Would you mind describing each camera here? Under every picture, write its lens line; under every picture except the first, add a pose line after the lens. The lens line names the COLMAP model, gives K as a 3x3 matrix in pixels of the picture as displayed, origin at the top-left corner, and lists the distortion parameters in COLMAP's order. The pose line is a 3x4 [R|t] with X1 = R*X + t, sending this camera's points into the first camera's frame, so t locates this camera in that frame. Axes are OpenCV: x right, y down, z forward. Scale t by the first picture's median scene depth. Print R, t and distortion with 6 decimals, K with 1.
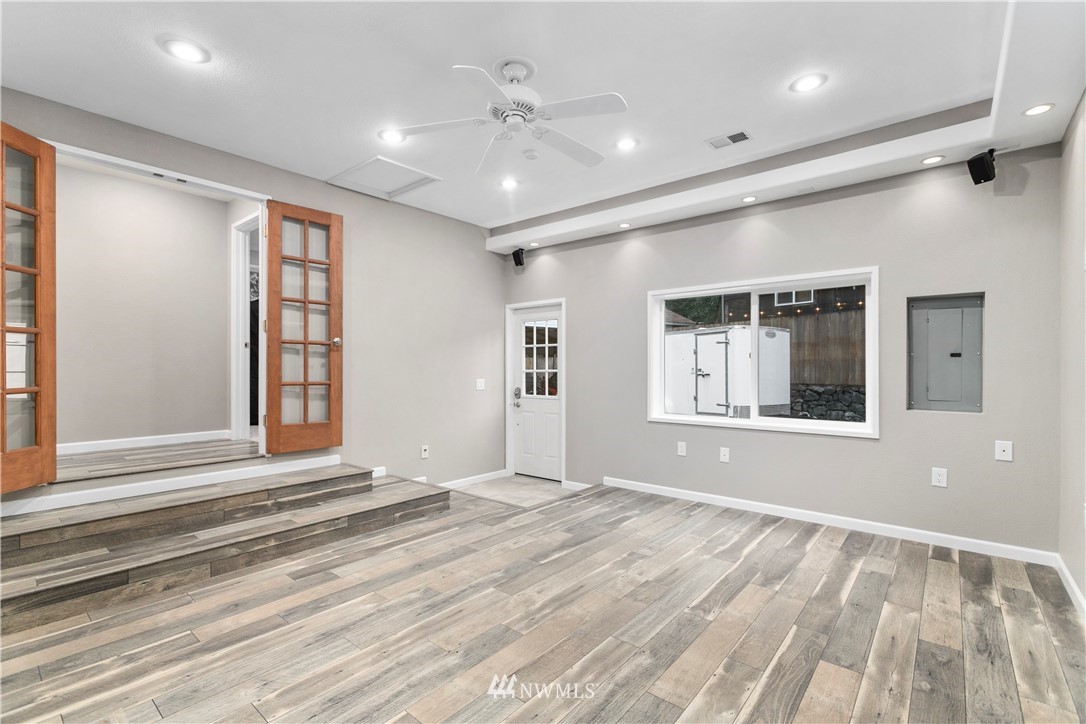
lens RADIAL K [[482.7, 0, 543.0], [0, 482.7, 366.2], [0, 0, 1]] dist [-0.009090, 0.001318]
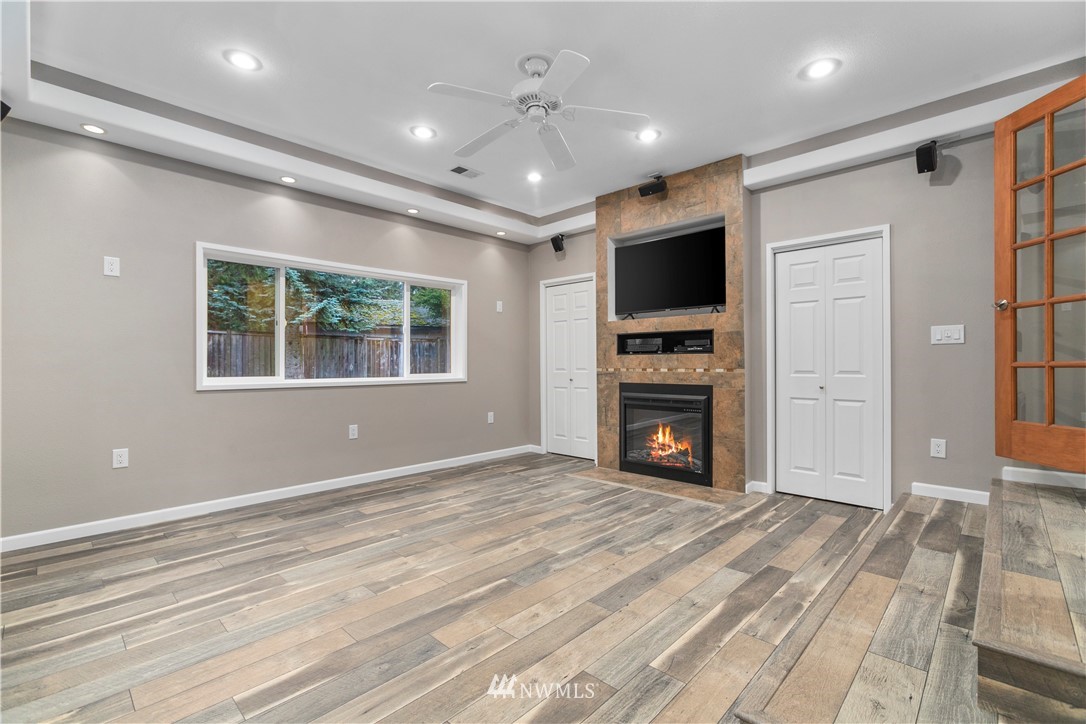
lens RADIAL K [[482.7, 0, 543.5], [0, 482.7, 363.3], [0, 0, 1]] dist [-0.009090, 0.001318]
pose [[-0.998113, 0.004164, 0.061269, -0.135016], [0.003852, 0.999979, -0.005219, 0.050681], [-0.061289, -0.004973, -0.998108, 2.042638]]
